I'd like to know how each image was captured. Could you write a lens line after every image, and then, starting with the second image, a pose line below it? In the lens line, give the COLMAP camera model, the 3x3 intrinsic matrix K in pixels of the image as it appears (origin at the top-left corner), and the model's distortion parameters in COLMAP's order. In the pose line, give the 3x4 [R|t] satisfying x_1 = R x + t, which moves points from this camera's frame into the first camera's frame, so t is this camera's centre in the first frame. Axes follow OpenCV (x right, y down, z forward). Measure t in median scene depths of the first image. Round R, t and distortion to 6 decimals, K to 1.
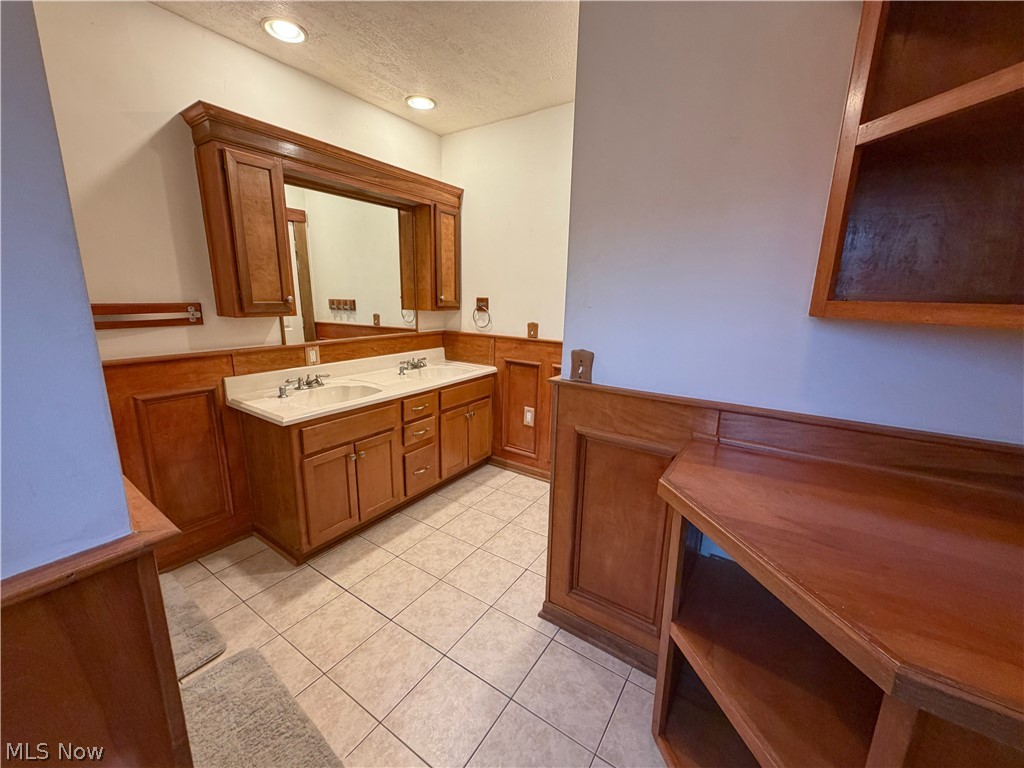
lens RADIAL K [[406.5, 0, 508.4], [0, 406.5, 382.3], [0, 0, 1]] dist [0.000470, -0.000266]
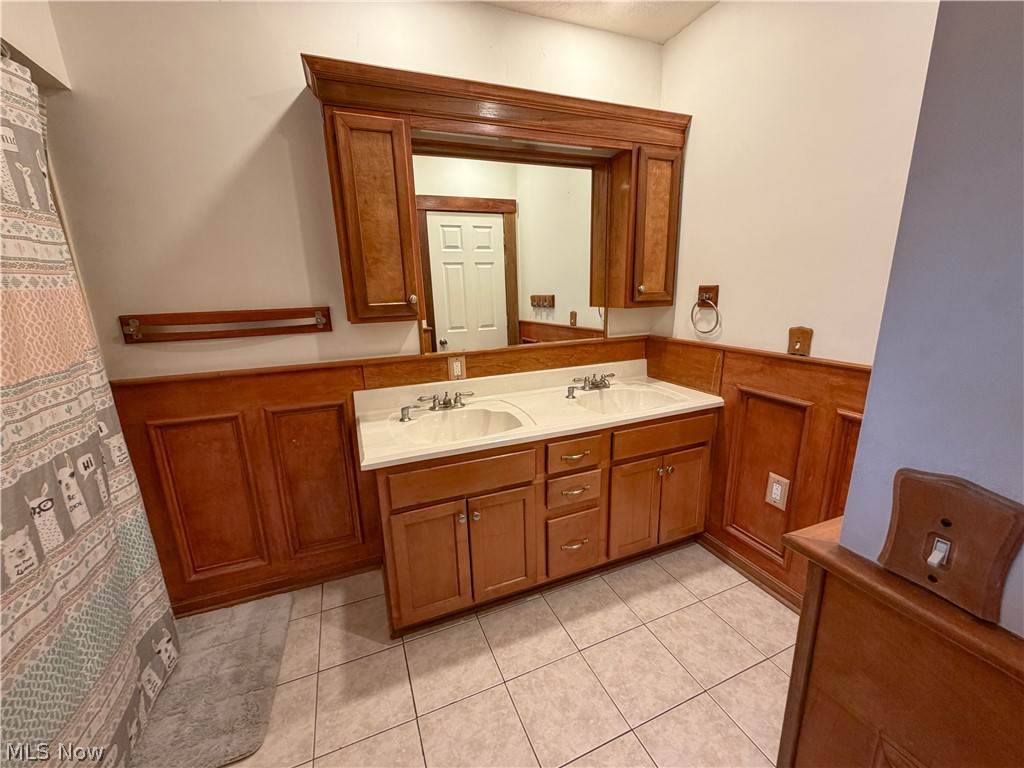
lens RADIAL K [[406.5, 0, 508.4], [0, 406.5, 382.3], [0, 0, 1]] dist [0.000470, -0.000266]
pose [[0.826725, 0.085572, -0.556060, 0.045437], [-0.075924, 0.996293, 0.040438, -0.066289], [0.557460, 0.008787, 0.830158, 0.332277]]
